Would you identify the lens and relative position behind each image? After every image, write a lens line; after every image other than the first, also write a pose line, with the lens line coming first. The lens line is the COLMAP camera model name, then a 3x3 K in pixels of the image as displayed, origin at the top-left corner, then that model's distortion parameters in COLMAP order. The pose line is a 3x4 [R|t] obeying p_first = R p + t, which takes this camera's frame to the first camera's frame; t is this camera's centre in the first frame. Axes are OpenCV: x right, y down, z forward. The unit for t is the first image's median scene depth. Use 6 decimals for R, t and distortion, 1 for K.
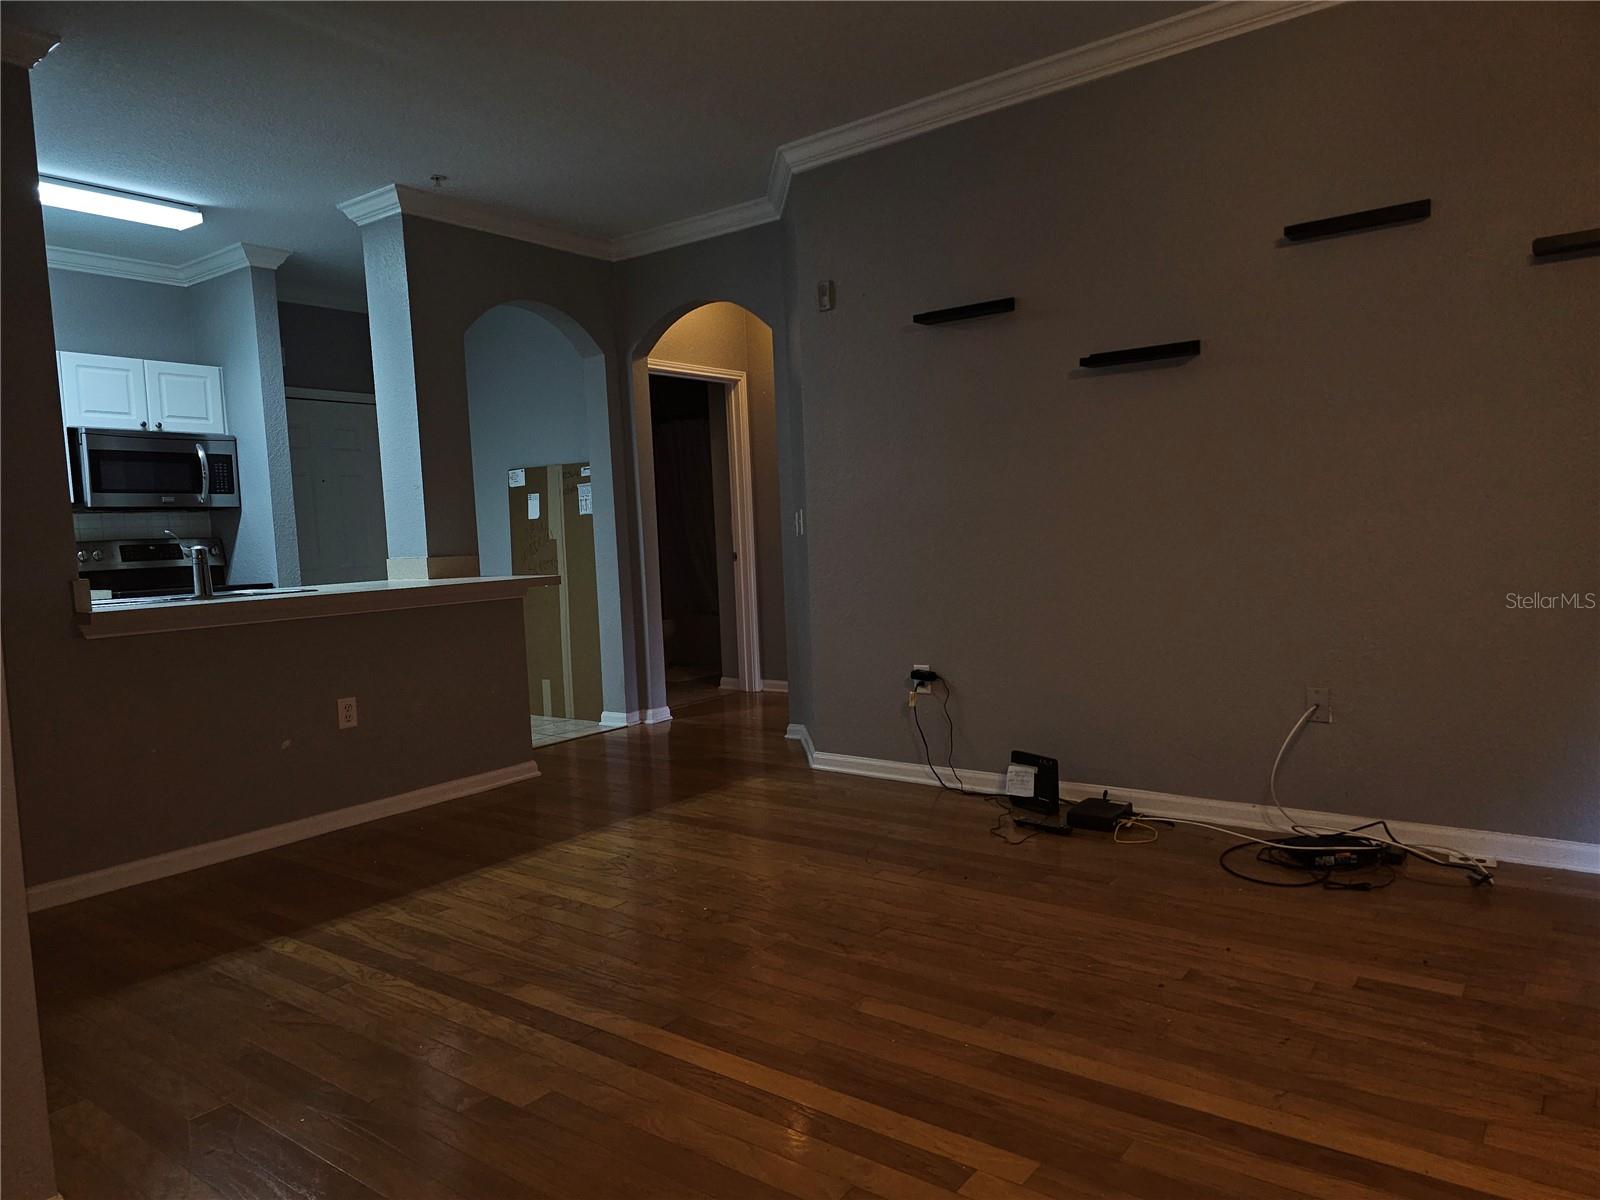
lens RADIAL K [[1062.3, 0, 803.5], [0, 1062.3, 606.1], [0, 0, 1]] dist [0.066914, -0.063229]
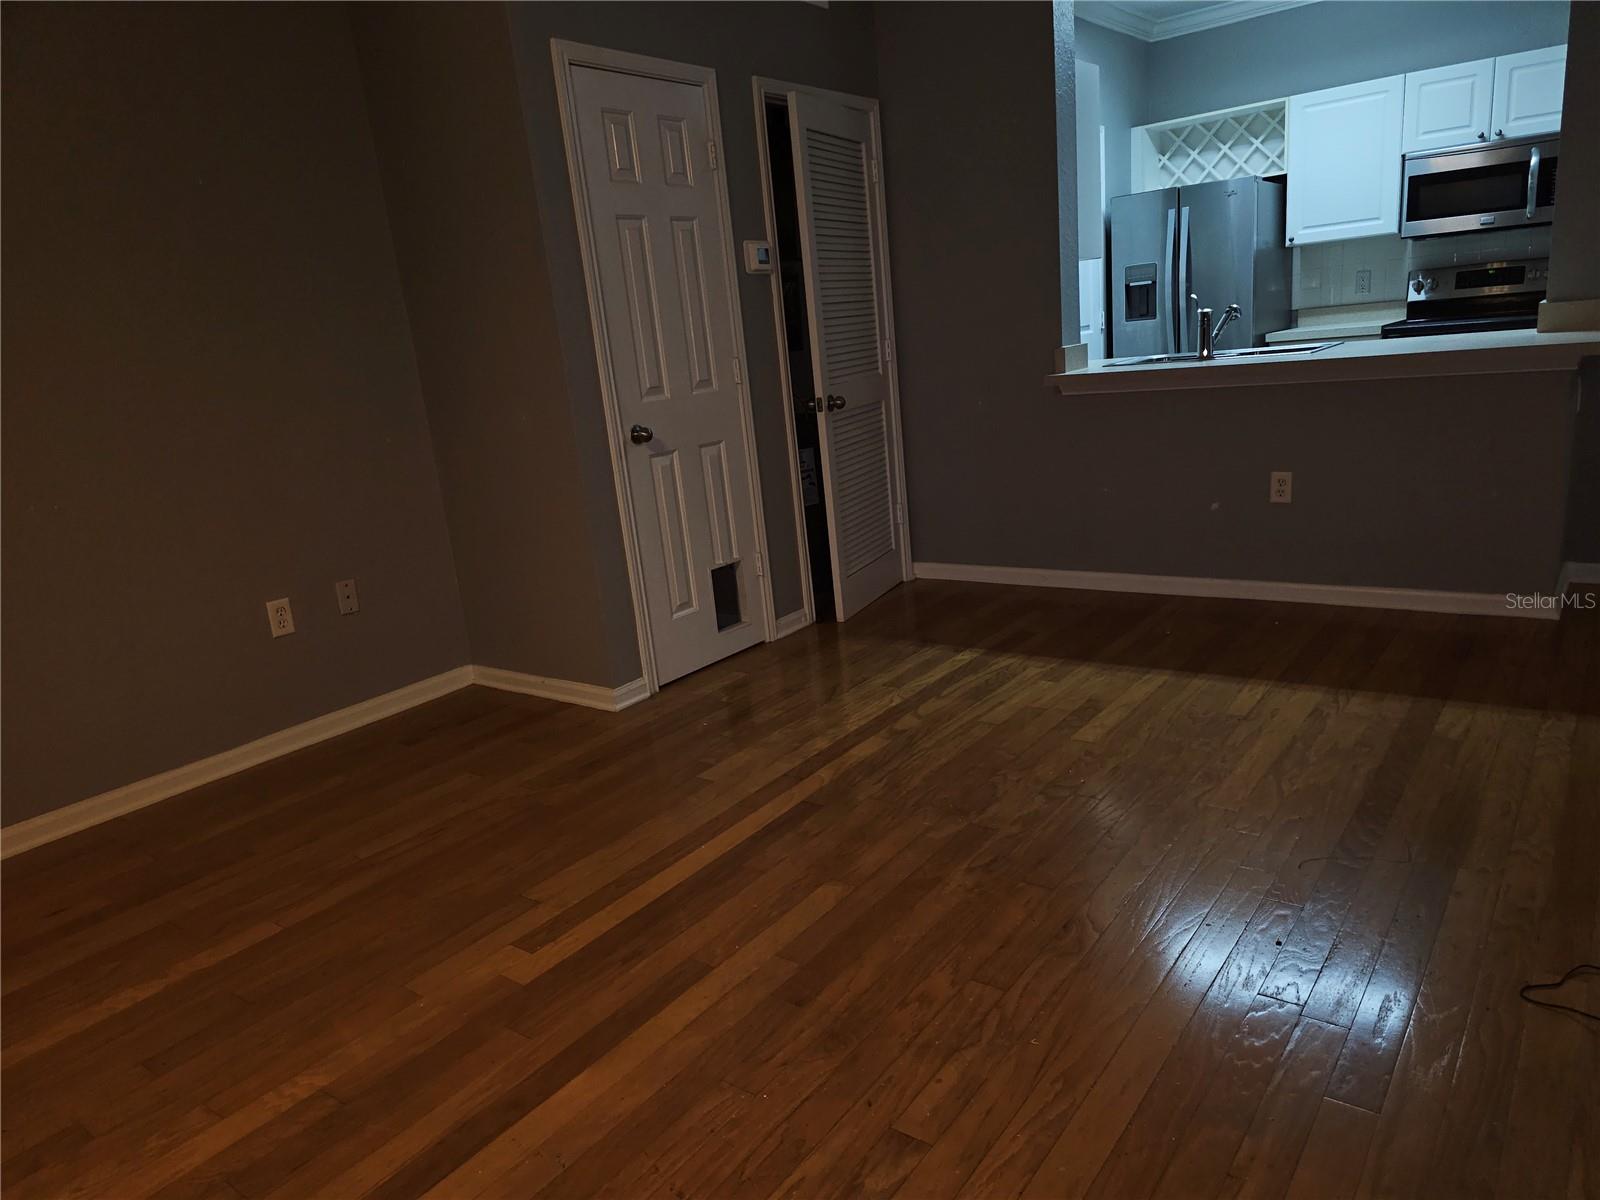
lens RADIAL K [[1062.3, 0, 803.5], [0, 1062.3, 606.1], [0, 0, 1]] dist [0.066914, -0.063229]
pose [[0.014931, 0.289282, -0.957127, 0.755314], [0.018056, 0.957000, 0.289525, -0.123137], [0.999725, -0.021605, 0.009066, 0.812743]]
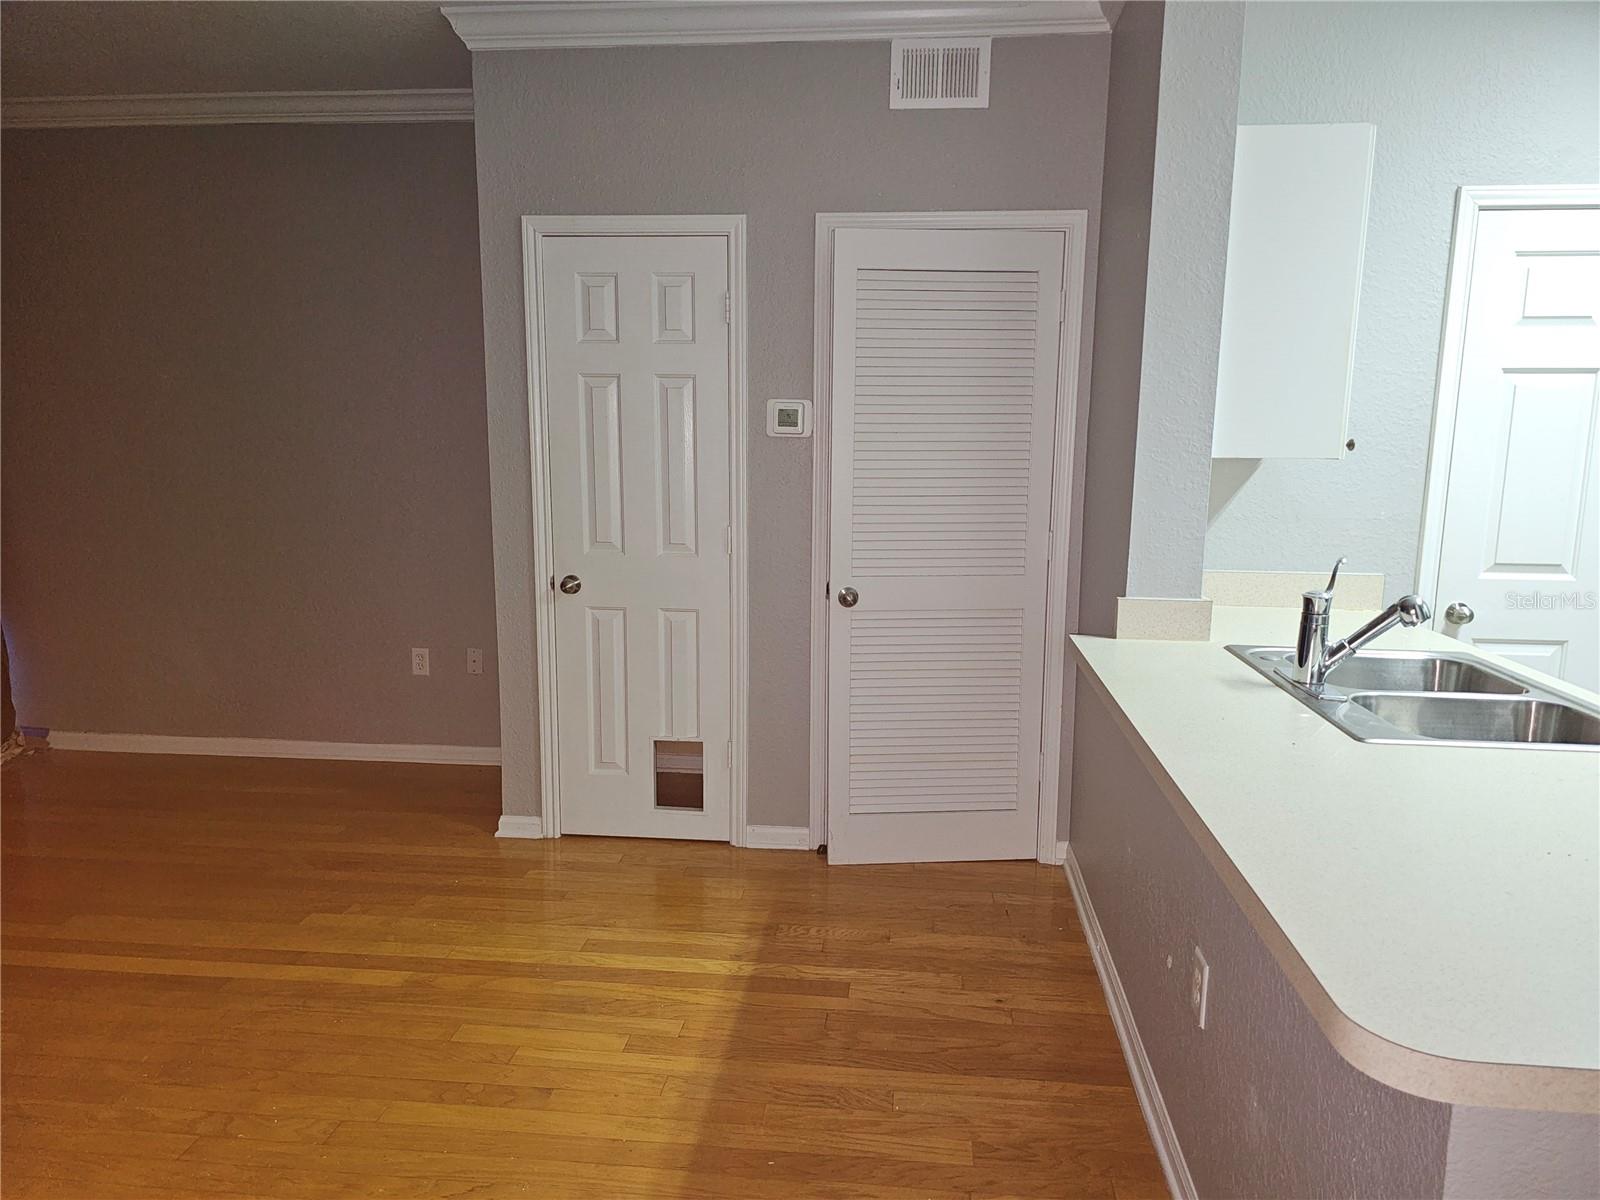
lens RADIAL K [[1062.3, 0, 803.5], [0, 1062.3, 606.1], [0, 0, 1]] dist [0.066914, -0.063229]
pose [[-0.849987, 0.123242, -0.512185, -0.091580], [-0.010486, 0.968100, 0.250346, -0.249088], [0.526699, 0.218162, -0.821580, 1.809308]]
